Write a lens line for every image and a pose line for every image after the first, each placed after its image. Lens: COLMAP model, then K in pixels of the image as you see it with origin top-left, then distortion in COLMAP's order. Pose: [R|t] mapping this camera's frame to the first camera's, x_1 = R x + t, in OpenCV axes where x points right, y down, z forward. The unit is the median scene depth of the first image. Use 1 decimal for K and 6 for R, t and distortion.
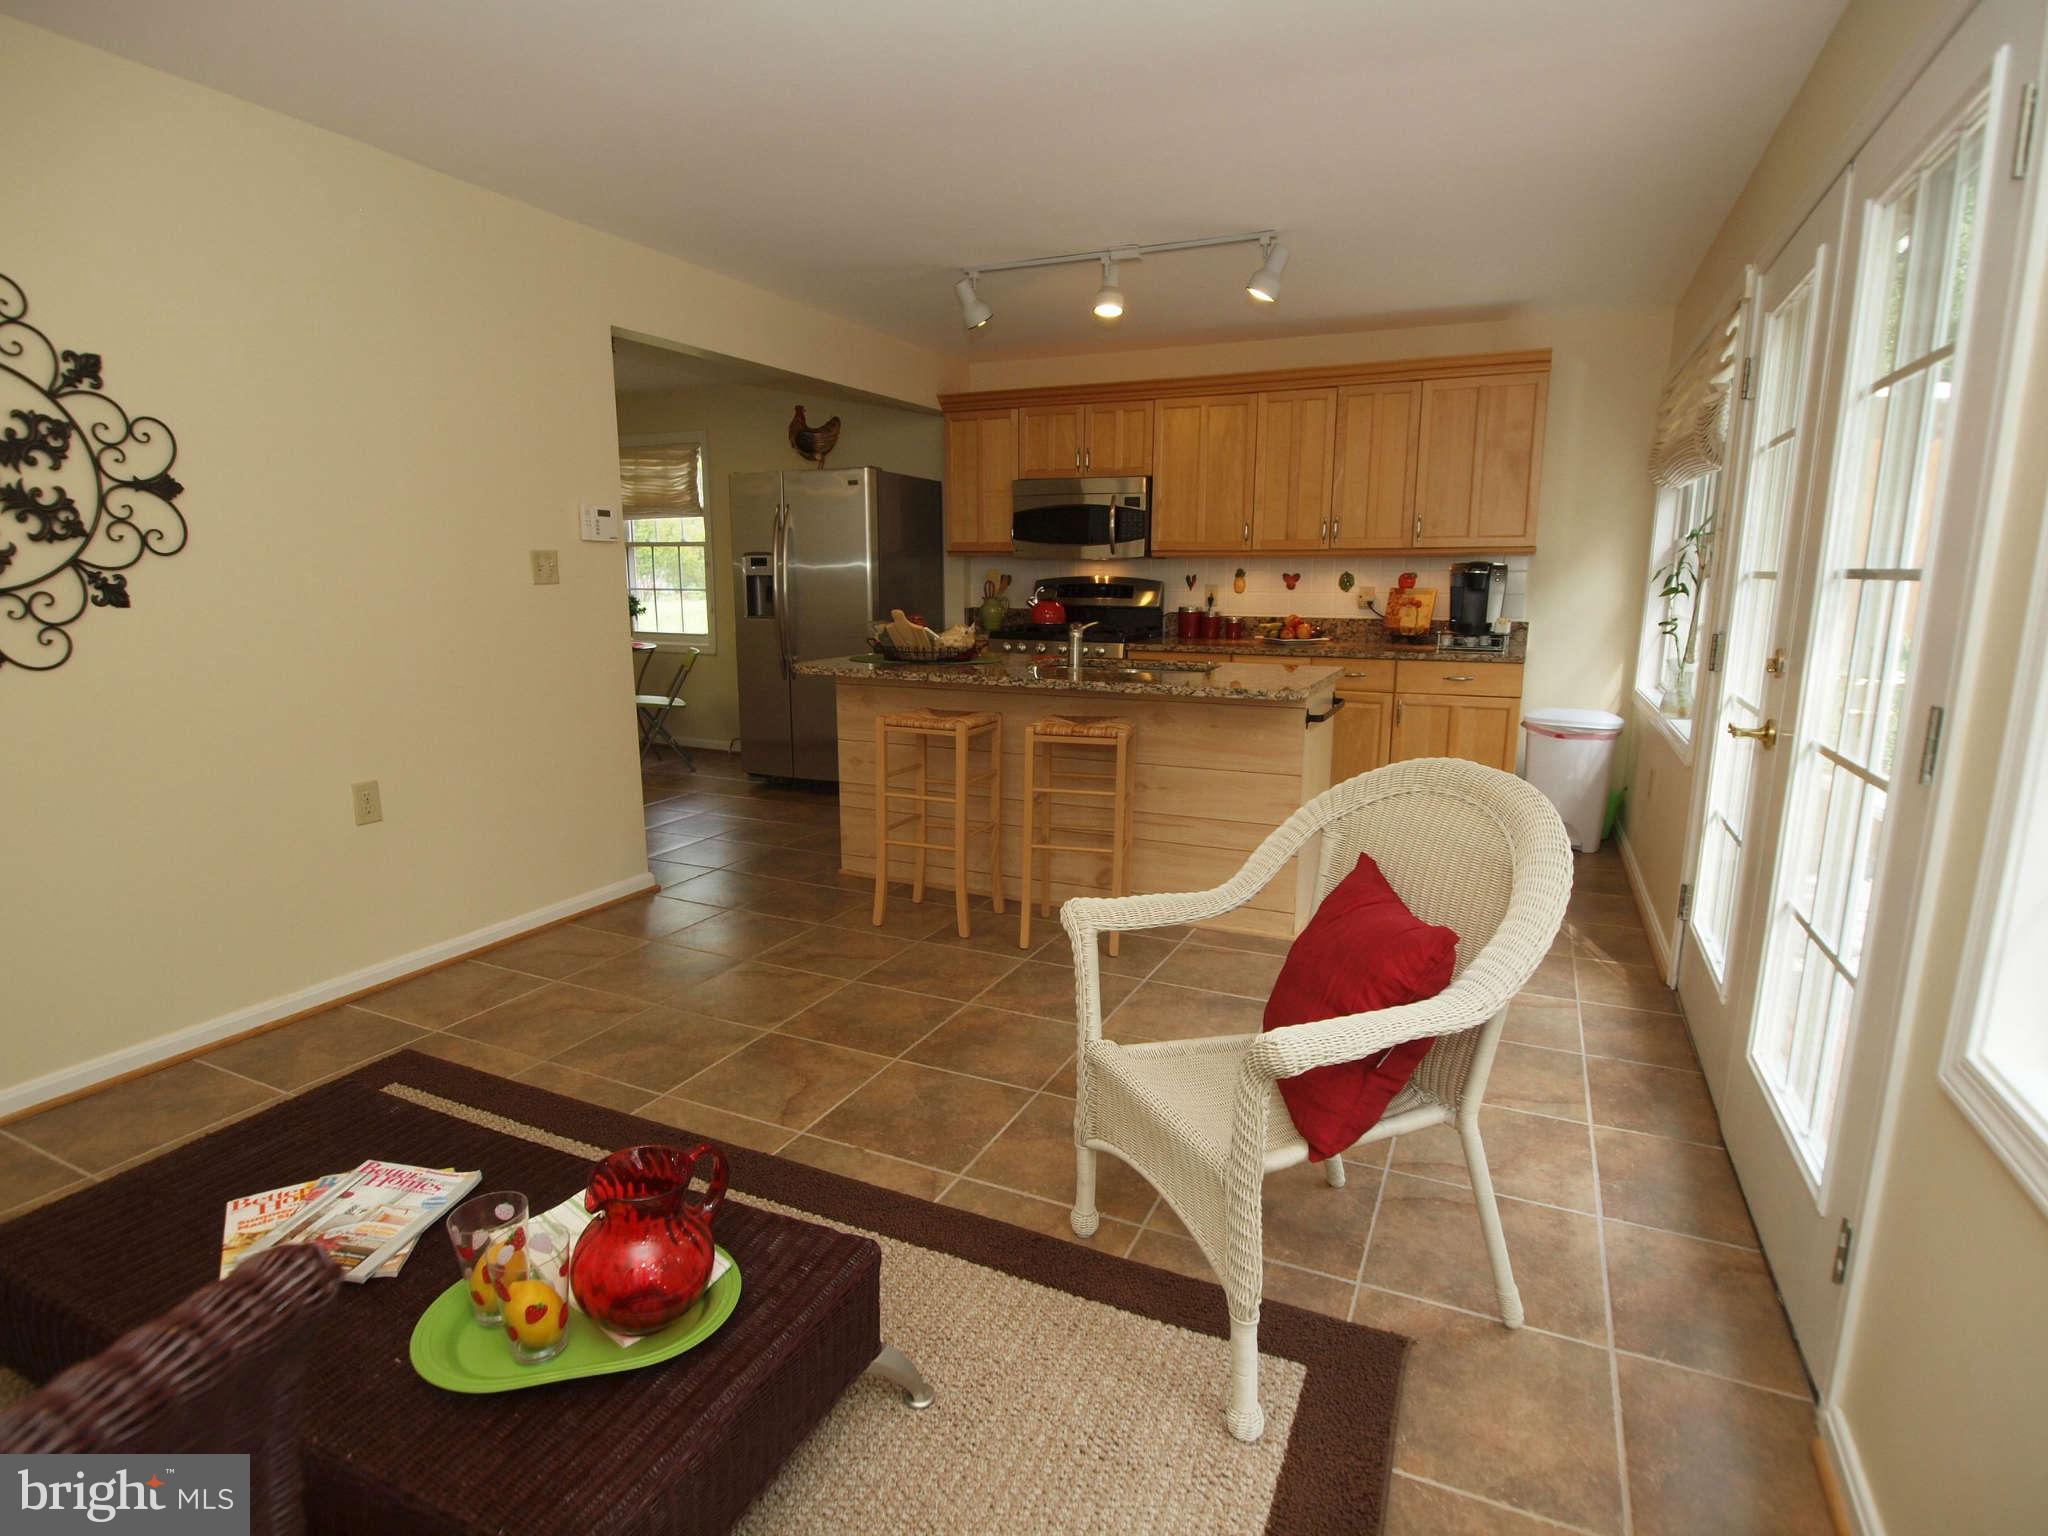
lens RADIAL K [[1077.5, 0, 1028.5], [0, 1077.5, 765.9], [0, 0, 1]] dist [-0.013658, -0.003999]
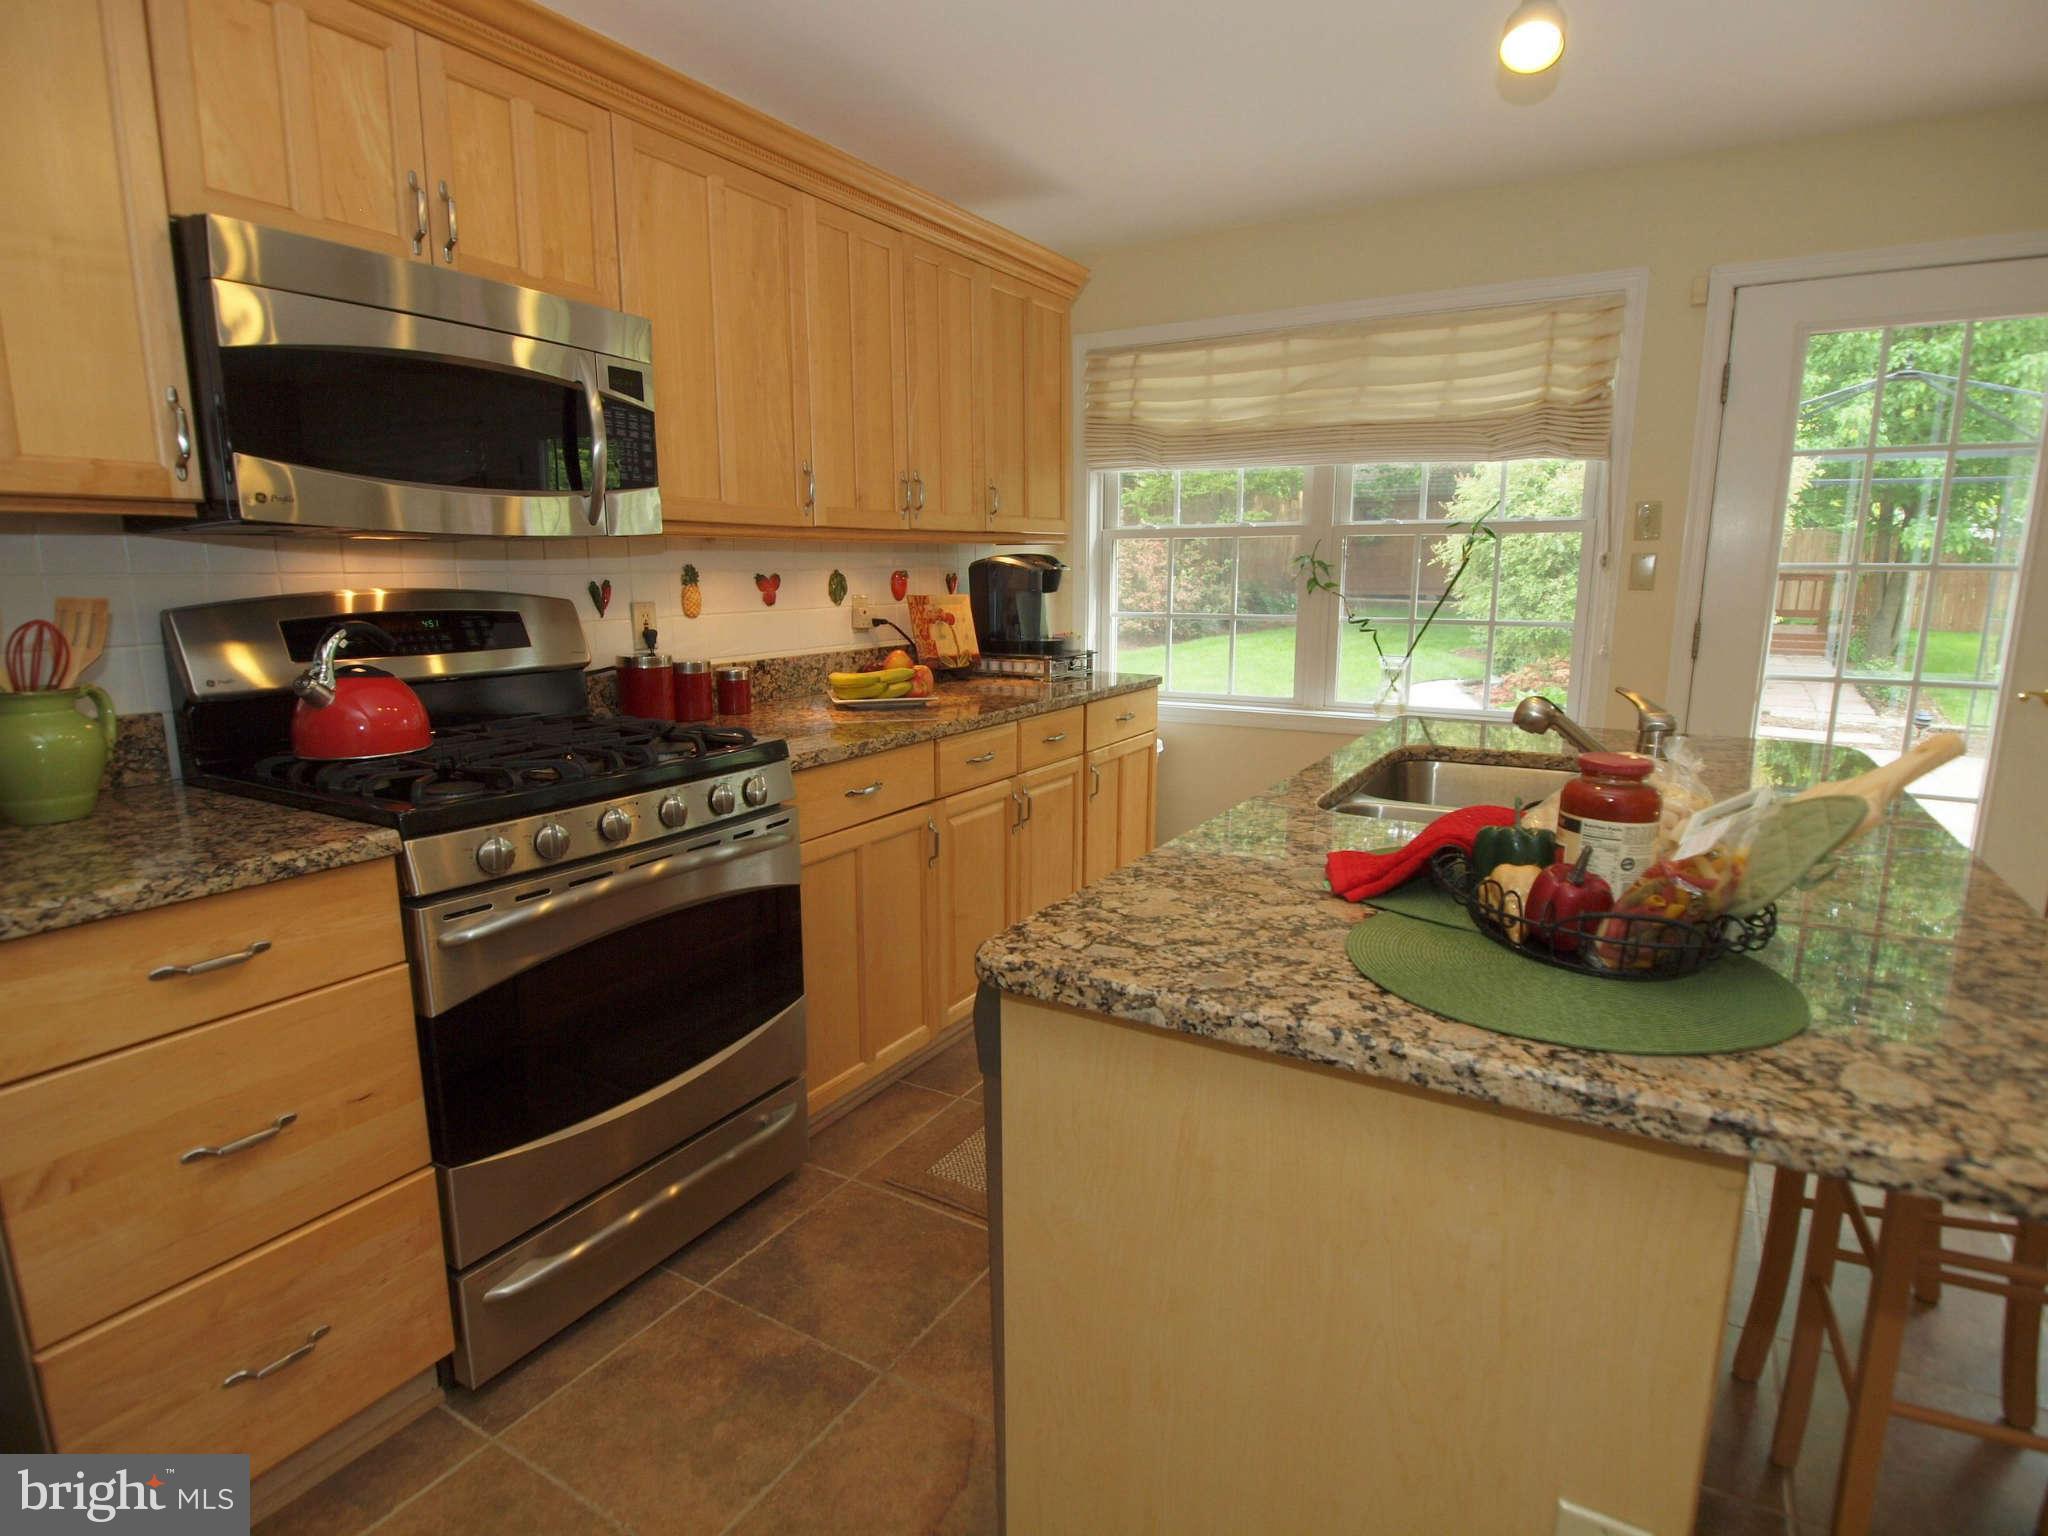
lens RADIAL K [[1077.5, 0, 1024.3], [0, 1077.5, 771.9], [0, 0, 1]] dist [-0.013658, -0.003999]
pose [[0.098048, -0.187646, 0.977331, -0.275060], [0.184136, 0.968527, 0.167482, -0.154245], [-0.977998, 0.163540, 0.129514, 0.846899]]
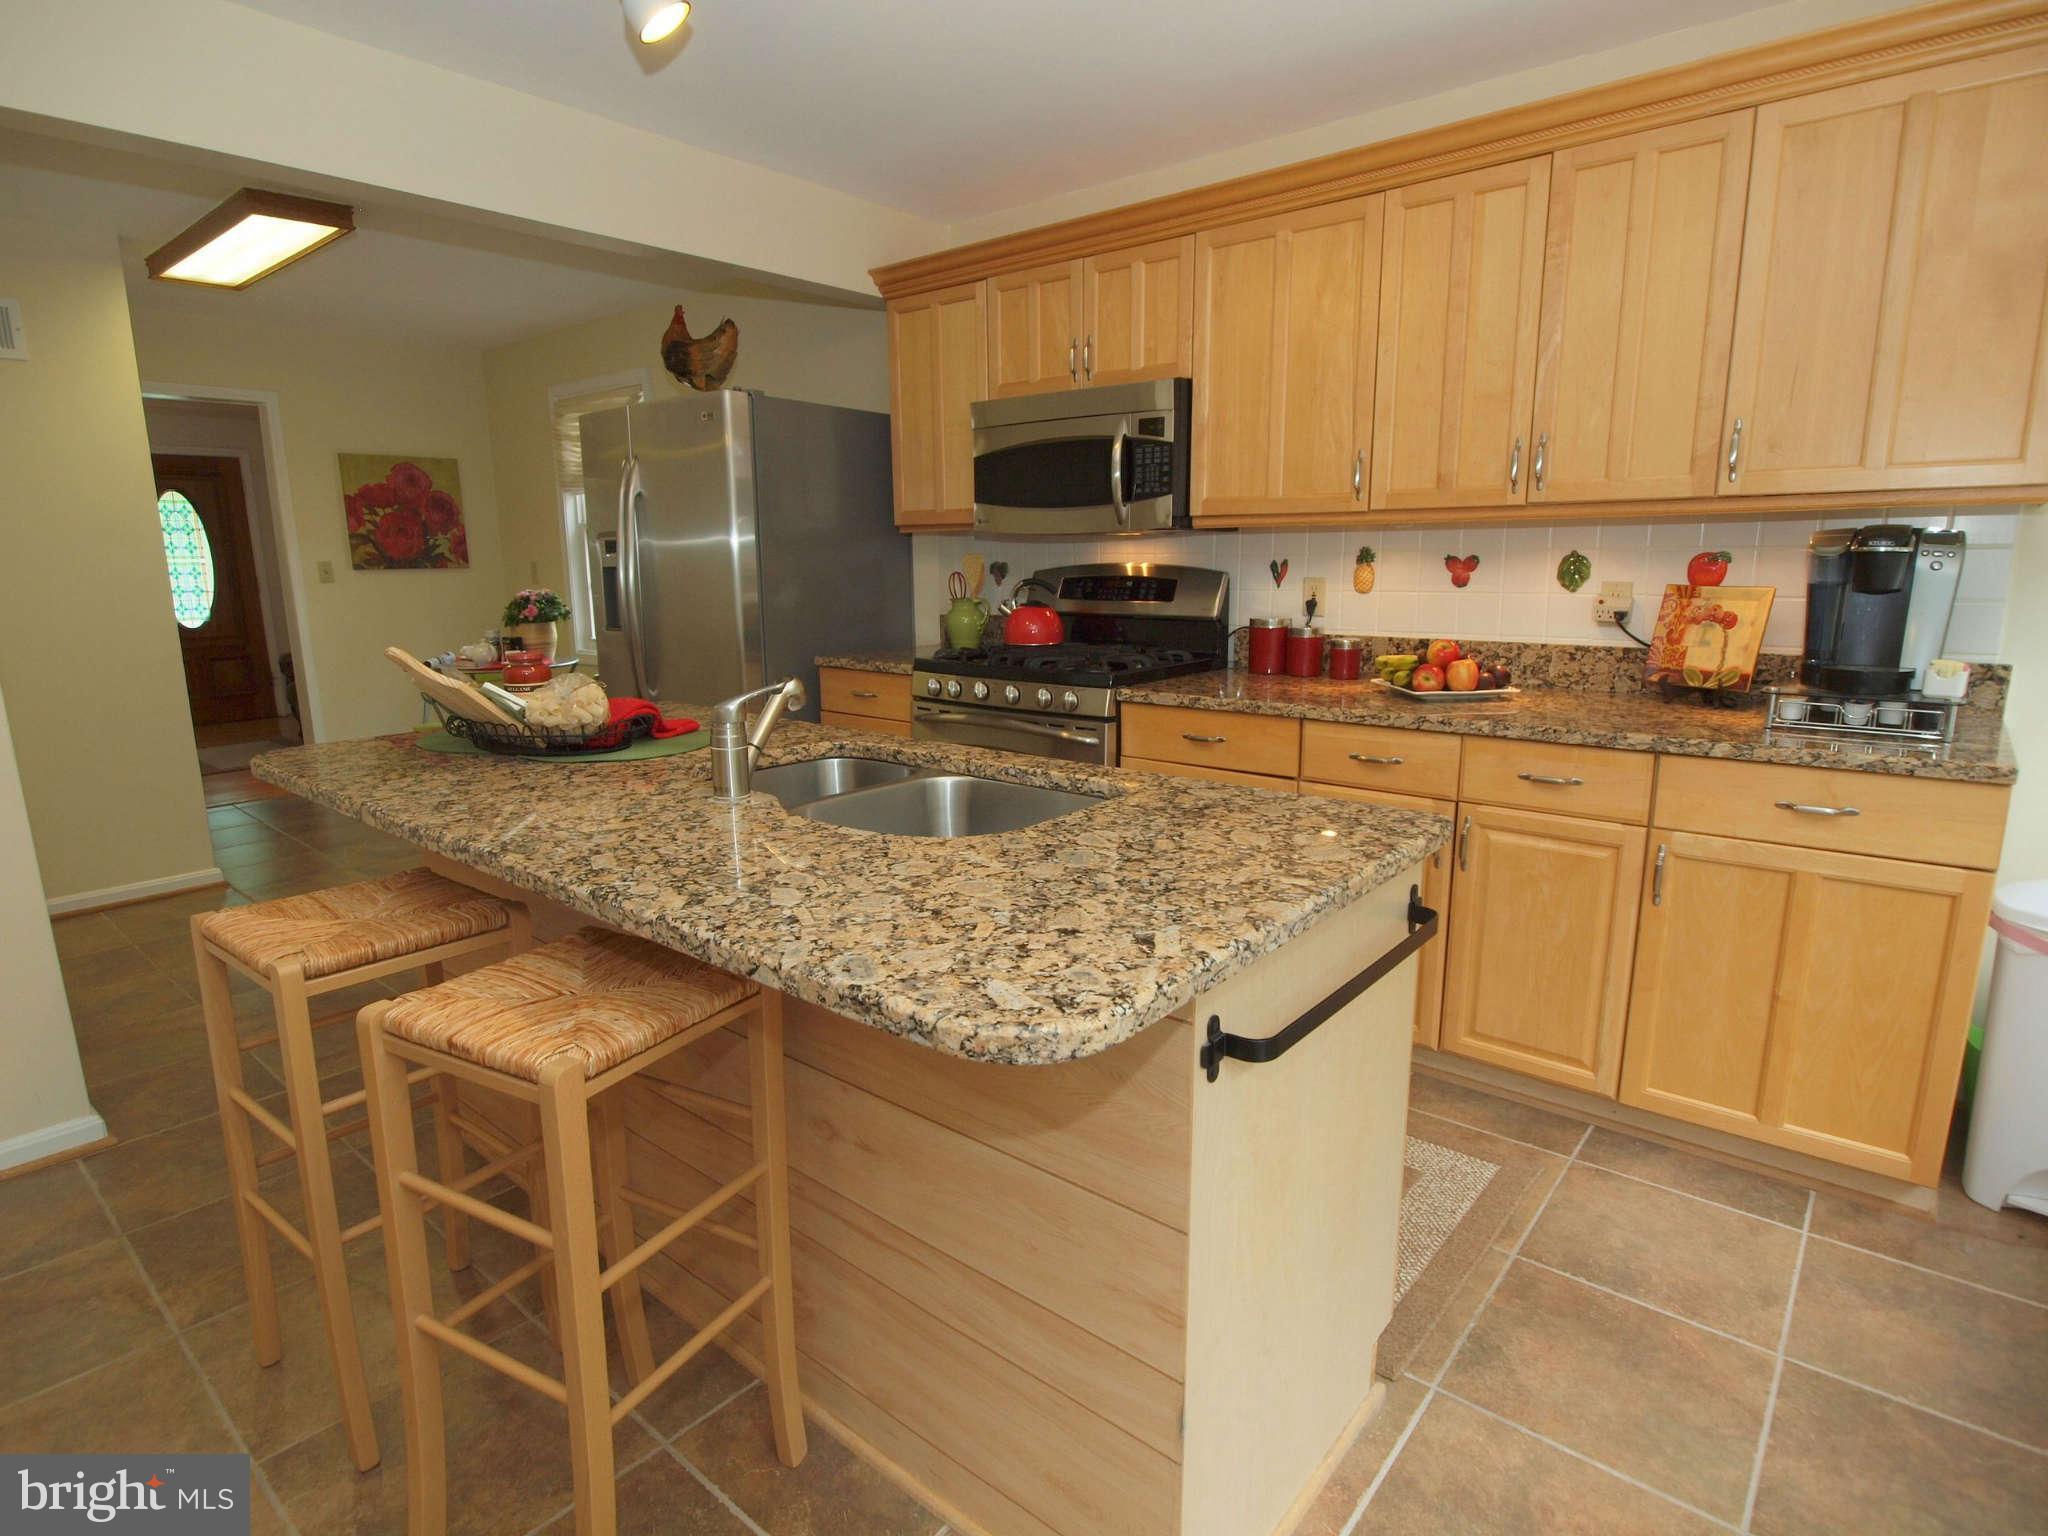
lens RADIAL K [[1077.5, 0, 1026.7], [0, 1077.5, 772.9], [0, 0, 1]] dist [-0.013658, -0.003999]
pose [[0.965410, 0.041246, -0.257455, 0.183866], [-0.036165, 0.999047, 0.024442, -0.081485], [0.258218, -0.014286, 0.965981, 0.456245]]
